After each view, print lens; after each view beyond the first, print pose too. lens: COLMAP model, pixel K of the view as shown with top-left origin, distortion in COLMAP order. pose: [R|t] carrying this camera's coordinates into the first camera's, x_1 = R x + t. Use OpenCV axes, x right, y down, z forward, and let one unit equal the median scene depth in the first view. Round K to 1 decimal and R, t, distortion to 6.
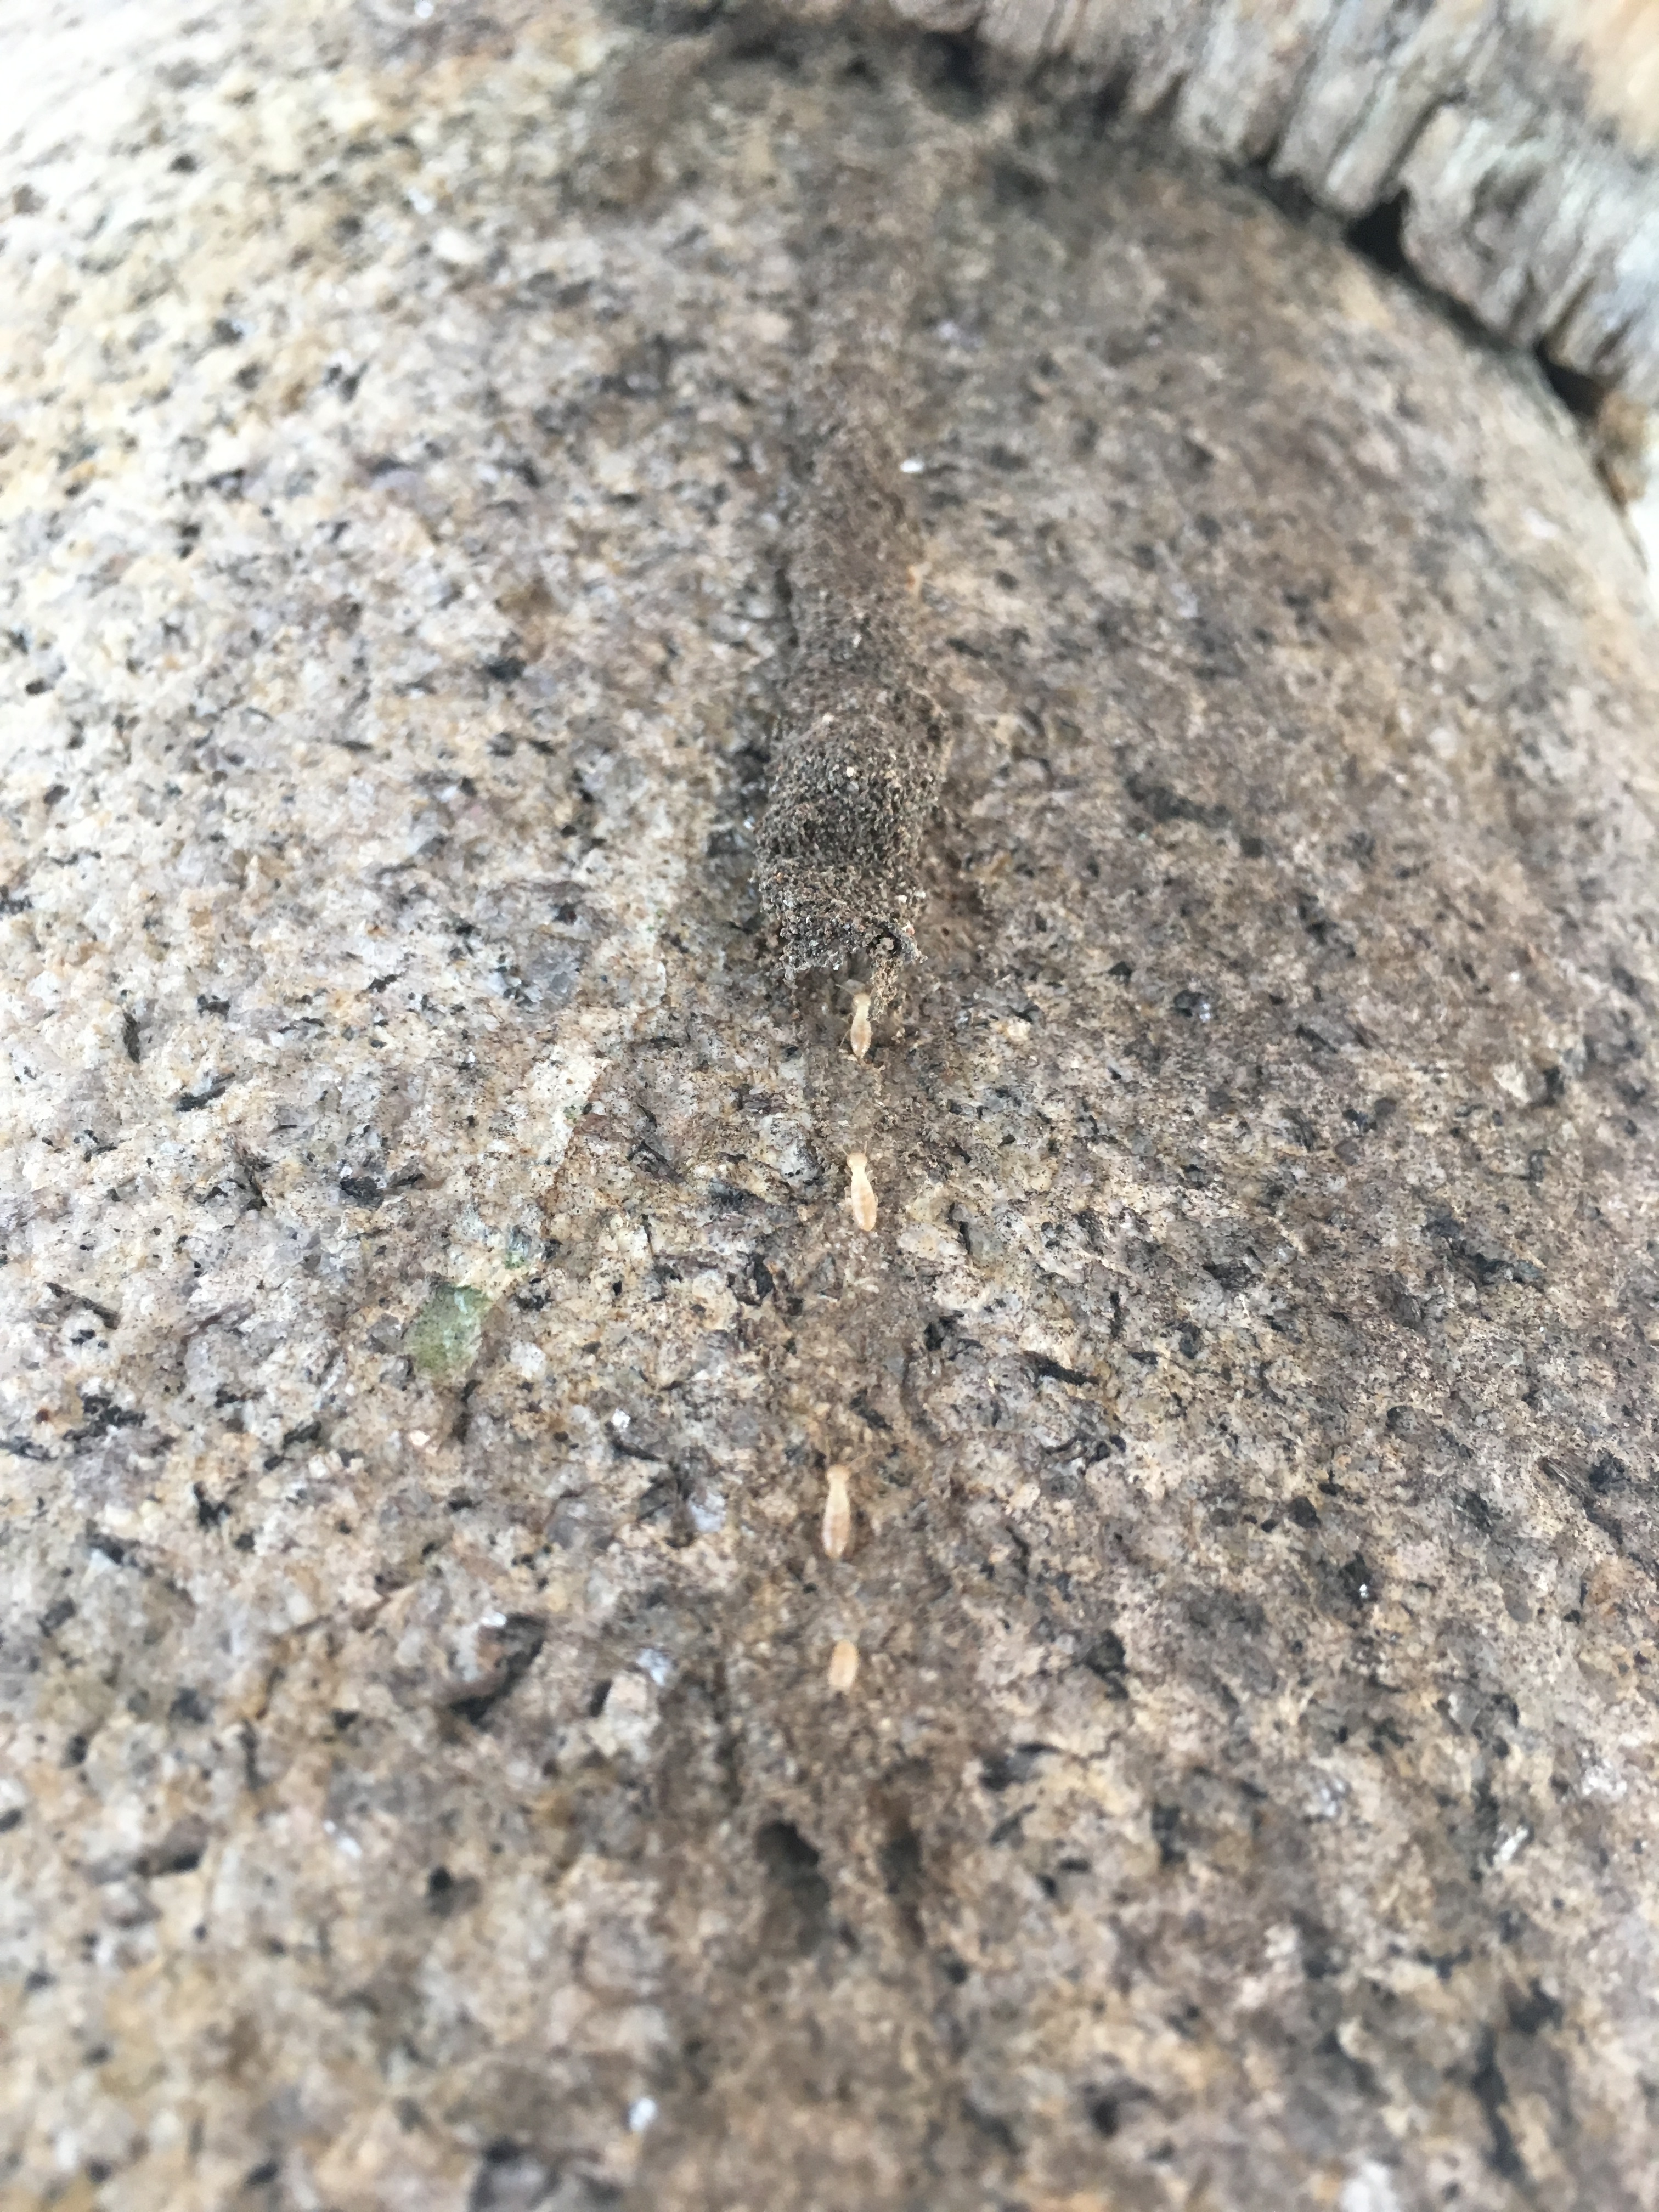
lens RADIAL K [[1987.2, 0, 827.5], [0, 1987.2, 1097.2], [0, 0, 1]] dist [0.046339, -0.142131]
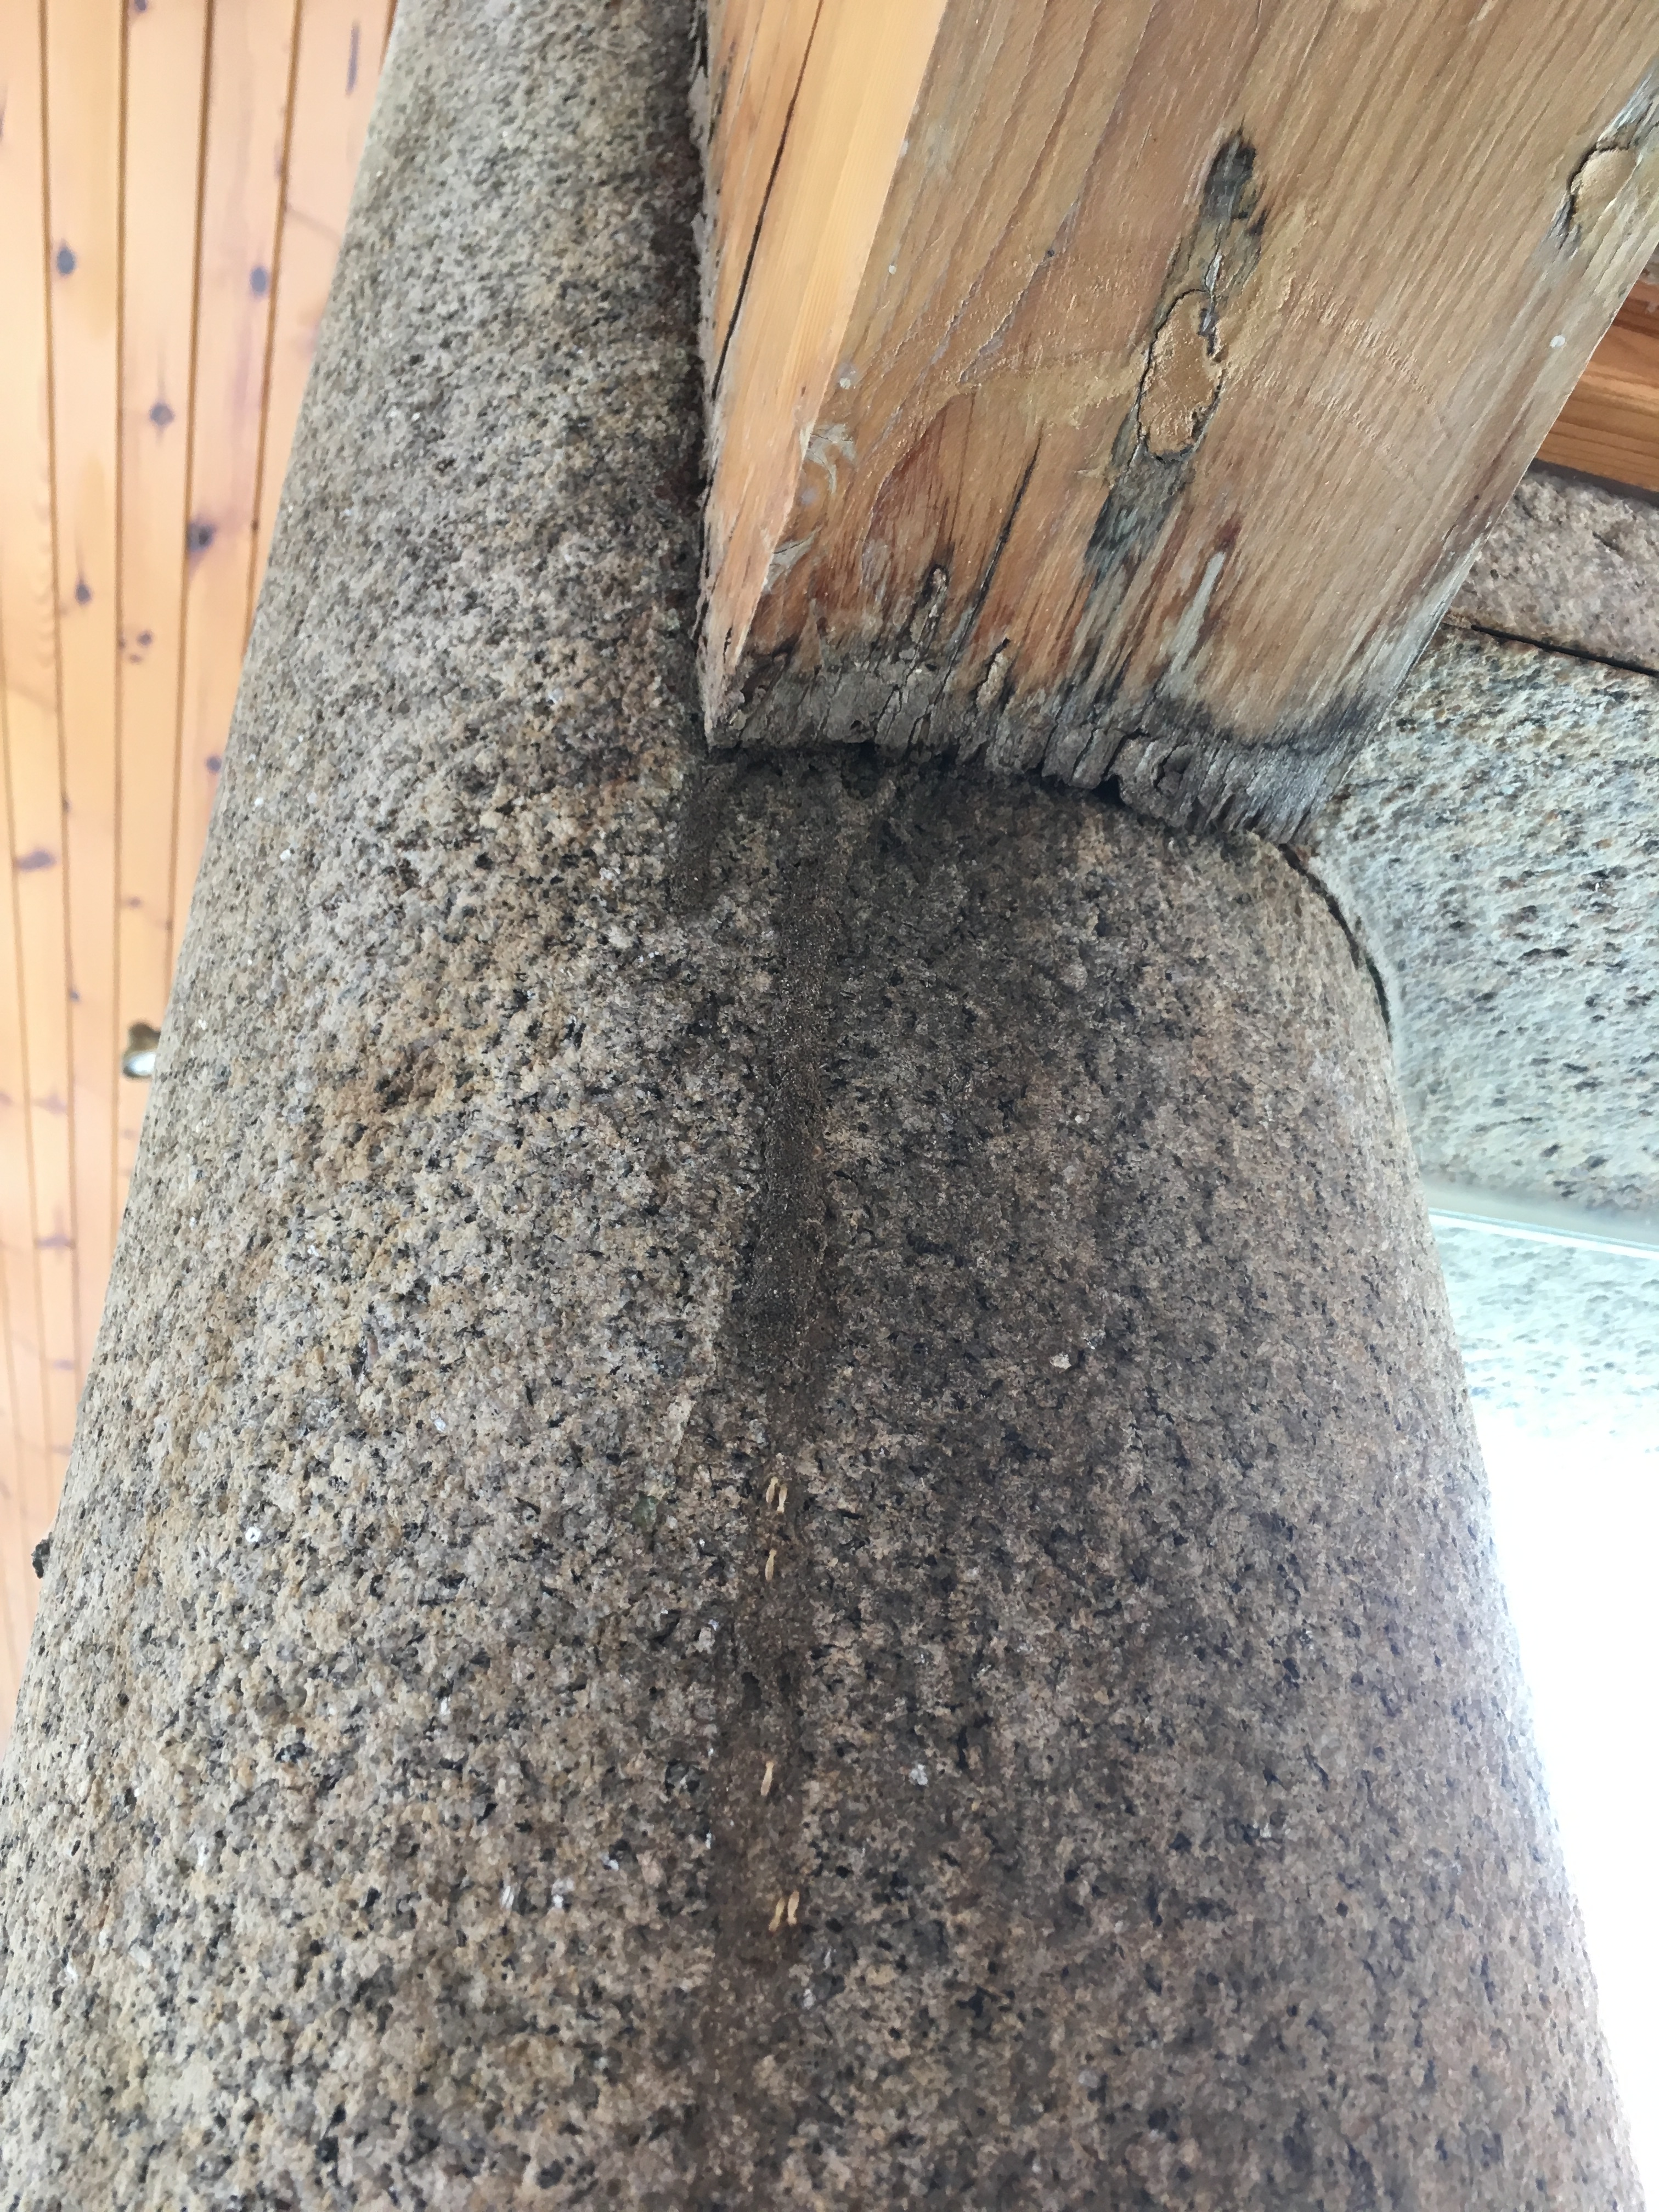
lens RADIAL K [[1987.2, 0, 827.5], [0, 1987.2, 1097.2], [0, 0, 1]] dist [0.046339, -0.142131]
pose [[0.990535, -0.054879, -0.125812, 0.434454], [0.072185, 0.987880, 0.137410, -0.784539], [0.116747, -0.145192, 0.982492, -1.613864]]
